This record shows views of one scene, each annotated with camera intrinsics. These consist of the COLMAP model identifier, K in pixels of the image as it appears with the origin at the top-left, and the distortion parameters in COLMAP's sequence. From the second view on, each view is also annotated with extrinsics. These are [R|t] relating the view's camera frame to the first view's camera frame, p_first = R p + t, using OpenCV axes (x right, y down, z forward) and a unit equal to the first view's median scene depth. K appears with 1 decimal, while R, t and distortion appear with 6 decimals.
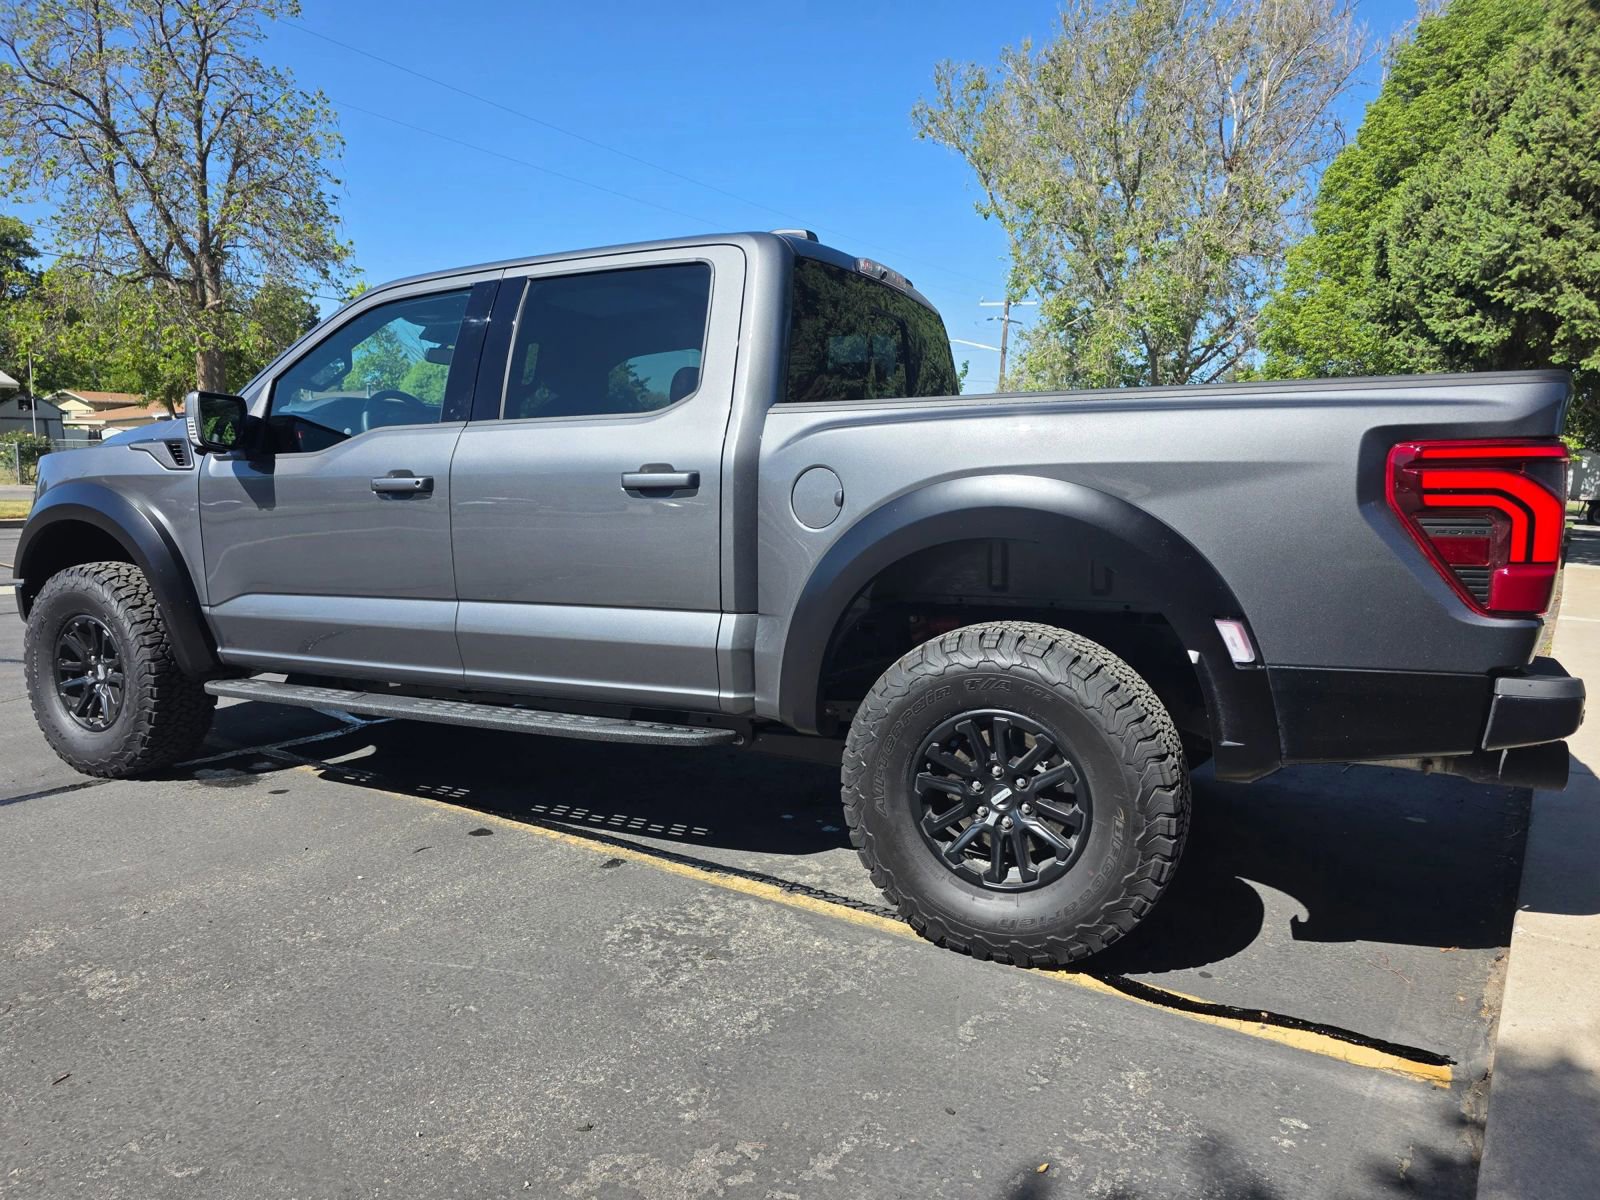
lens RADIAL K [[1078.2, 0, 796.9], [0, 1078.2, 613.5], [0, 0, 1]] dist [0.050260, -0.042802]
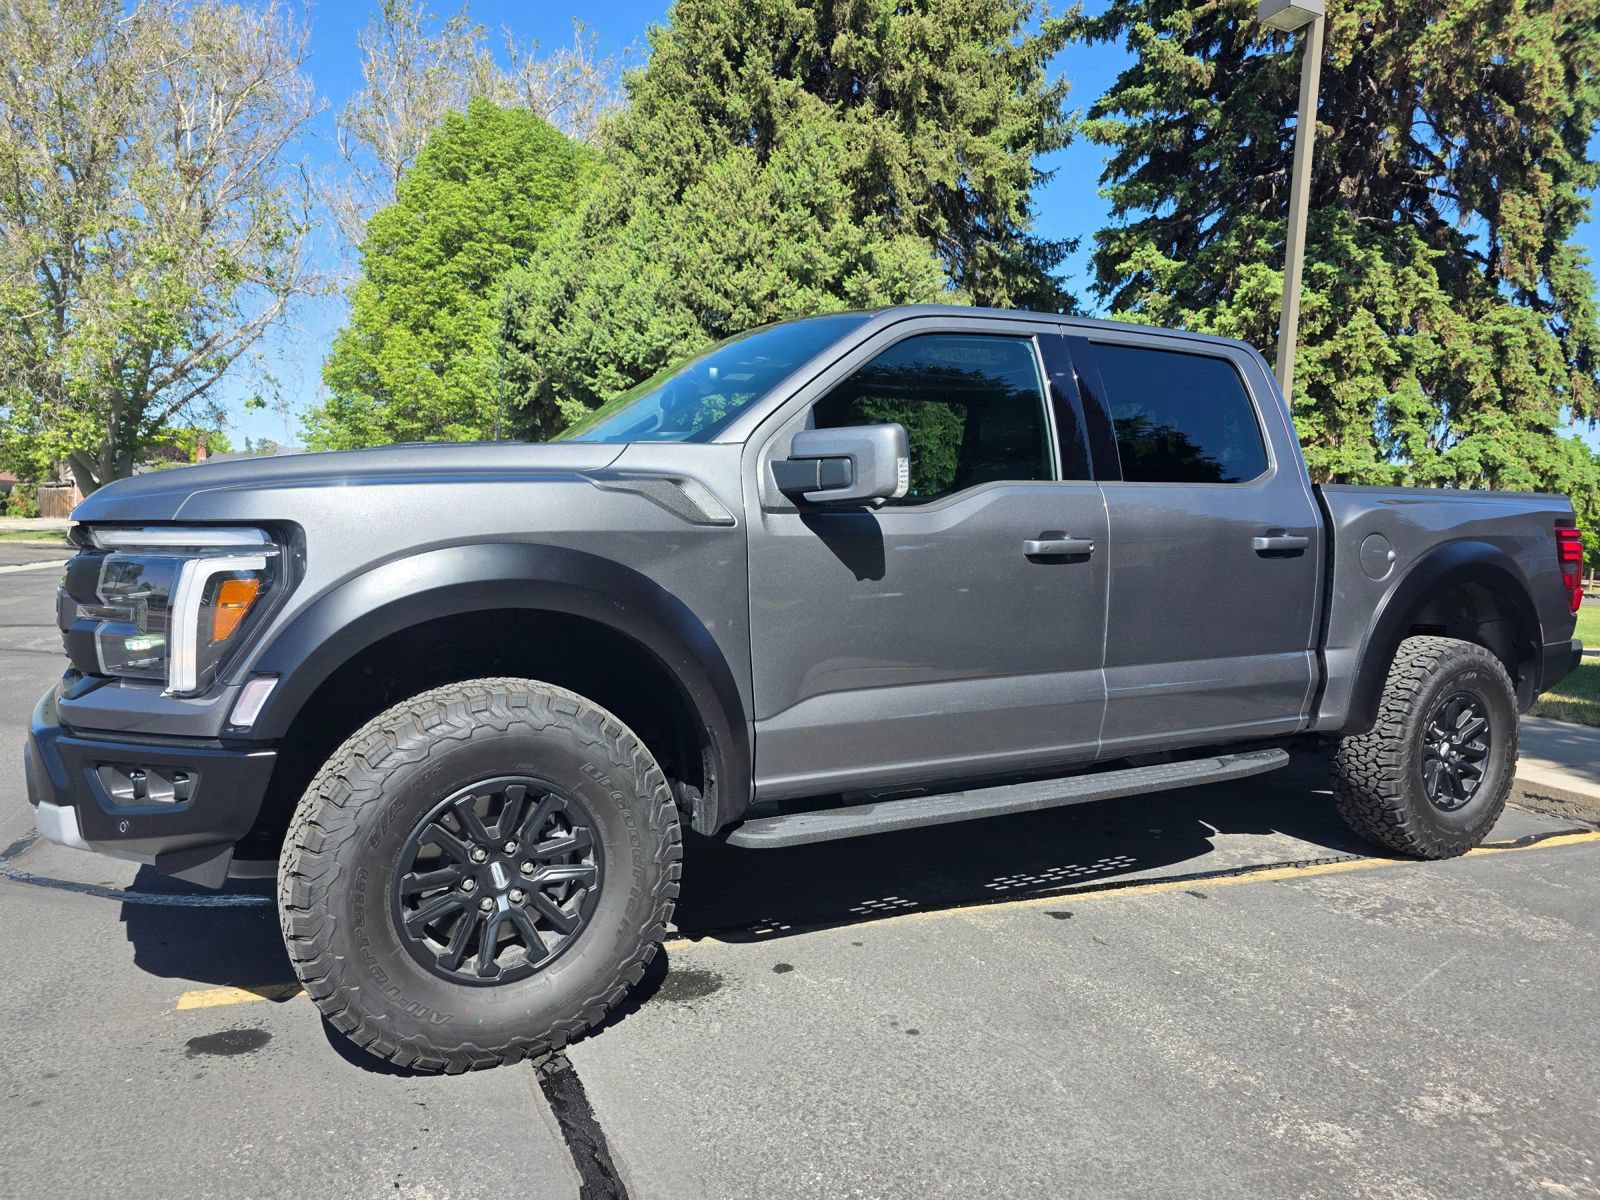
lens RADIAL K [[1078.2, 0, 807.0], [0, 1078.2, 600.3], [0, 0, 1]] dist [0.050260, -0.042802]
pose [[0.559805, -0.049126, 0.827167, -1.056072], [0.081529, 0.996663, 0.004016, -0.081256], [-0.824604, 0.065190, 0.561942, 0.570164]]
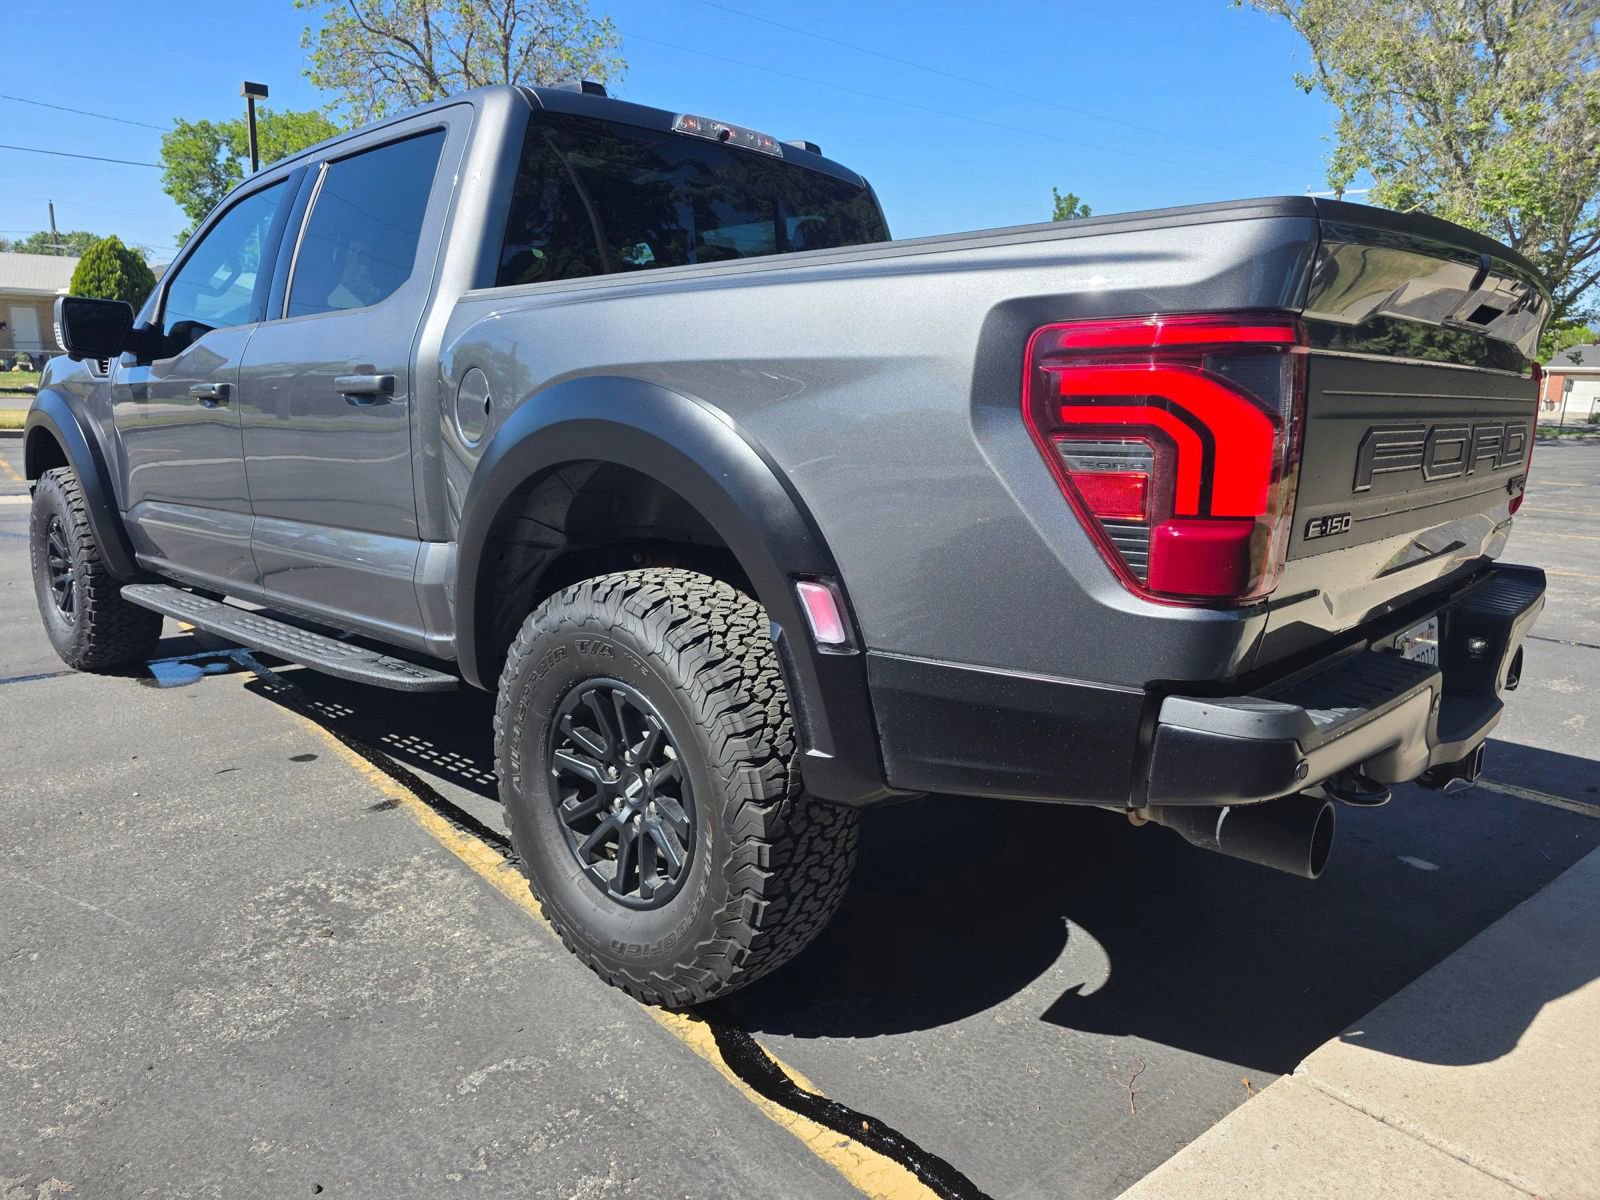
lens RADIAL K [[1078.2, 0, 768.1], [0, 1078.2, 606.2], [0, 0, 1]] dist [0.050260, -0.042802]
pose [[0.956579, 0.059276, -0.285381, 0.332166], [-0.040072, 0.996551, 0.072672, -0.017039], [0.288705, -0.058081, 0.955655, 0.183385]]
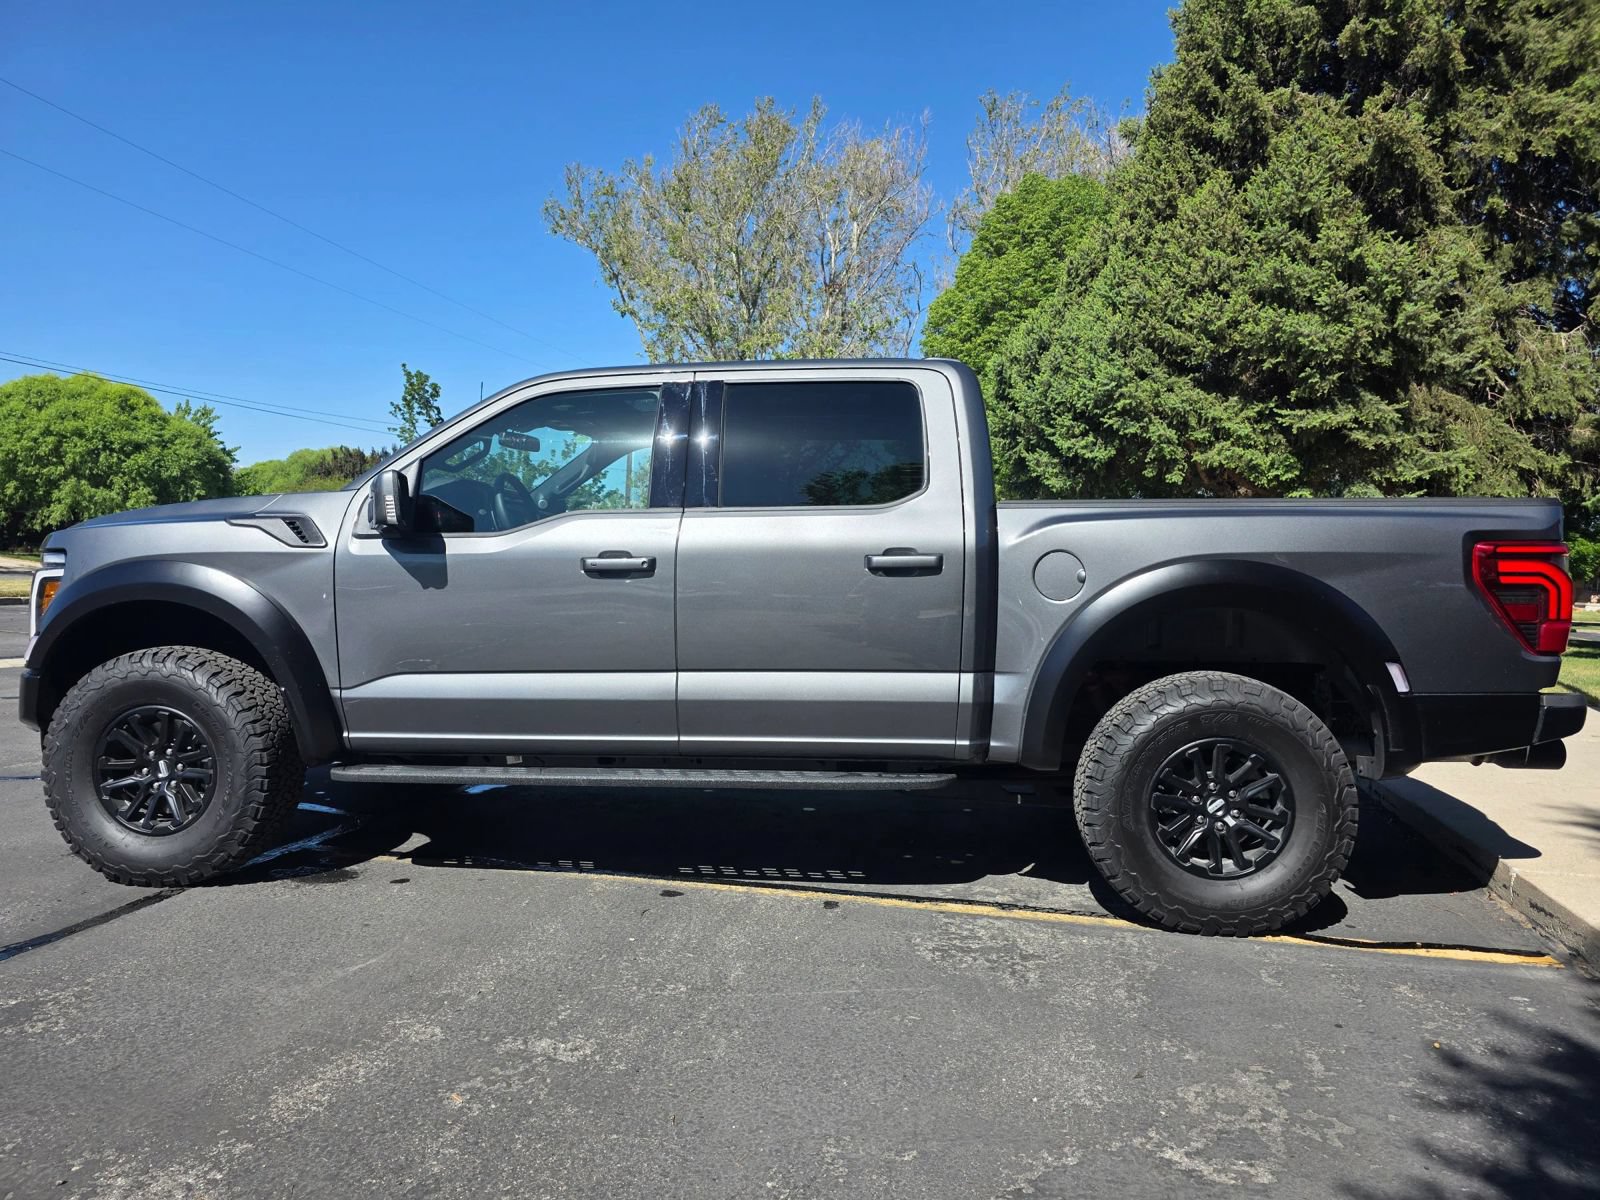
lens RADIAL K [[1078.2, 0, 788.7], [0, 1078.2, 602.1], [0, 0, 1]] dist [0.050260, -0.042802]
pose [[0.933683, -0.004758, 0.358069, -0.501768], [0.035791, 0.996145, -0.080089, 0.007722], [-0.356307, 0.087593, 0.930254, -0.036693]]
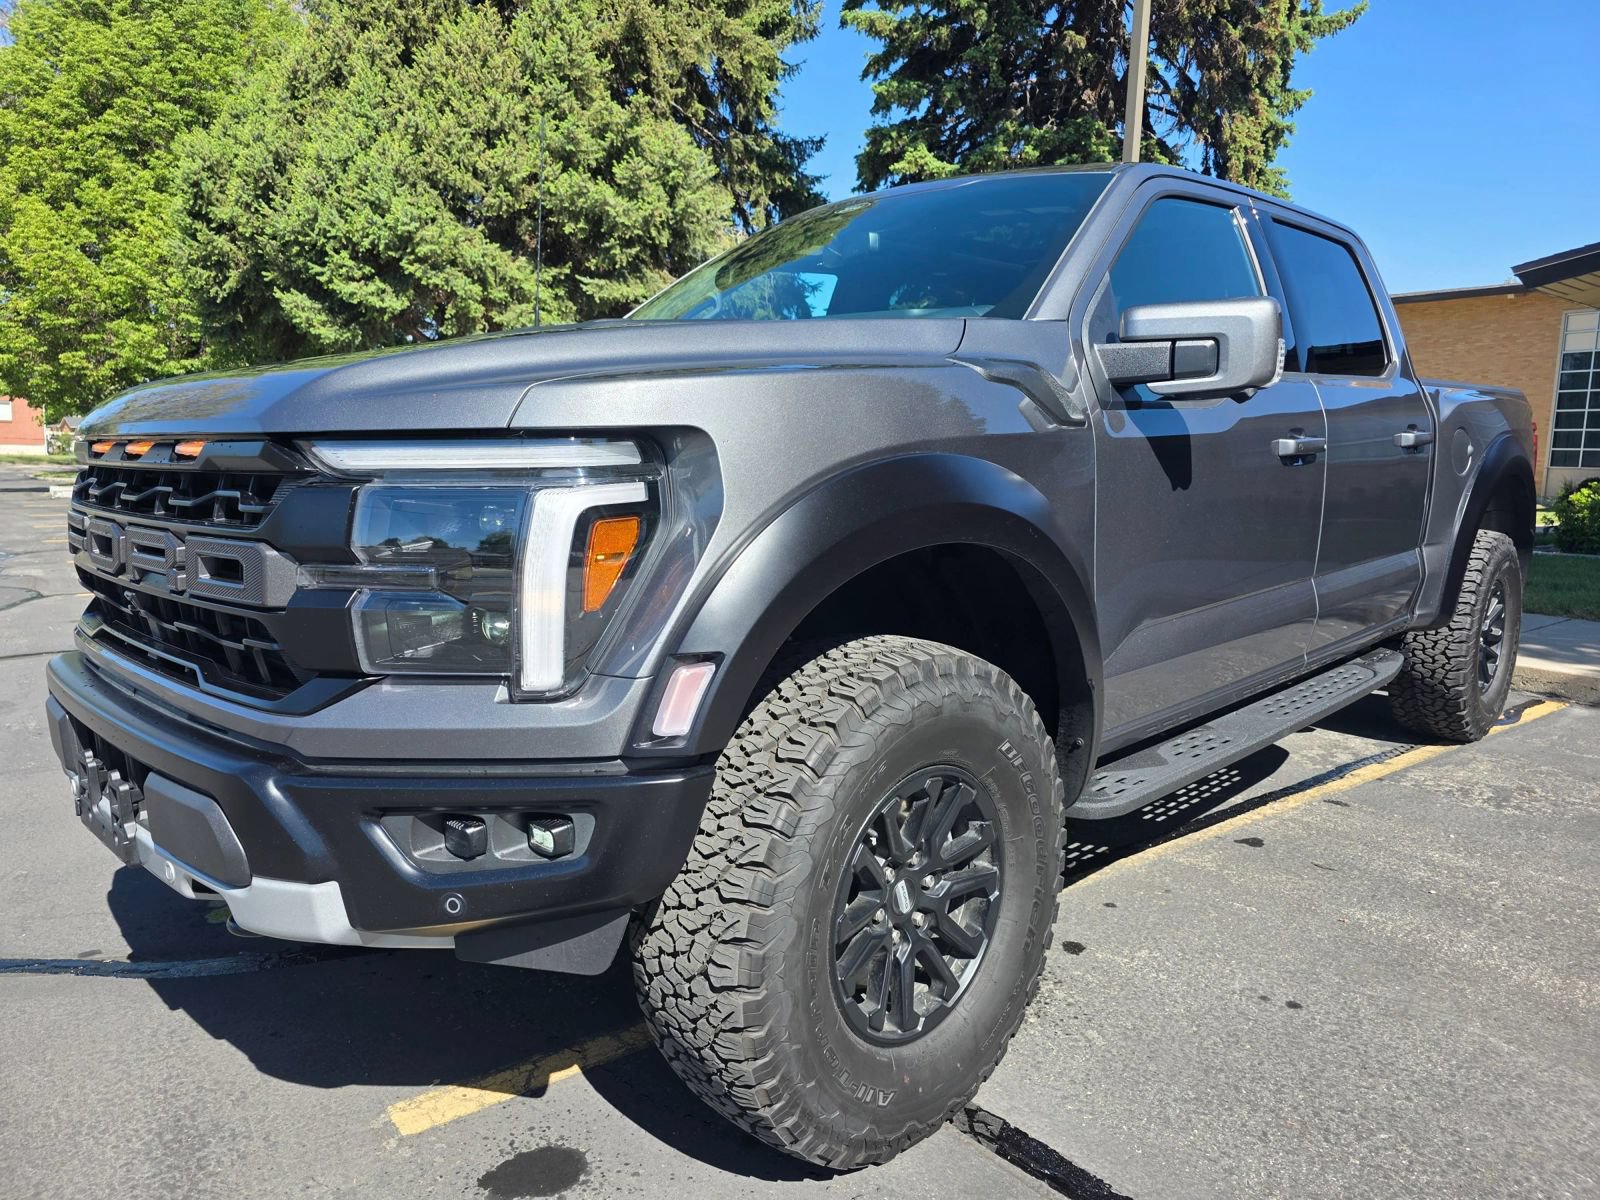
lens RADIAL K [[1078.2, 0, 805.7], [0, 1078.2, 593.4], [0, 0, 1]] dist [0.050260, -0.042802]
pose [[0.312984, -0.137205, 0.939796, -1.082560], [0.112206, 0.987922, 0.106863, -0.118578], [-0.943107, 0.072004, 0.324599, 0.934164]]
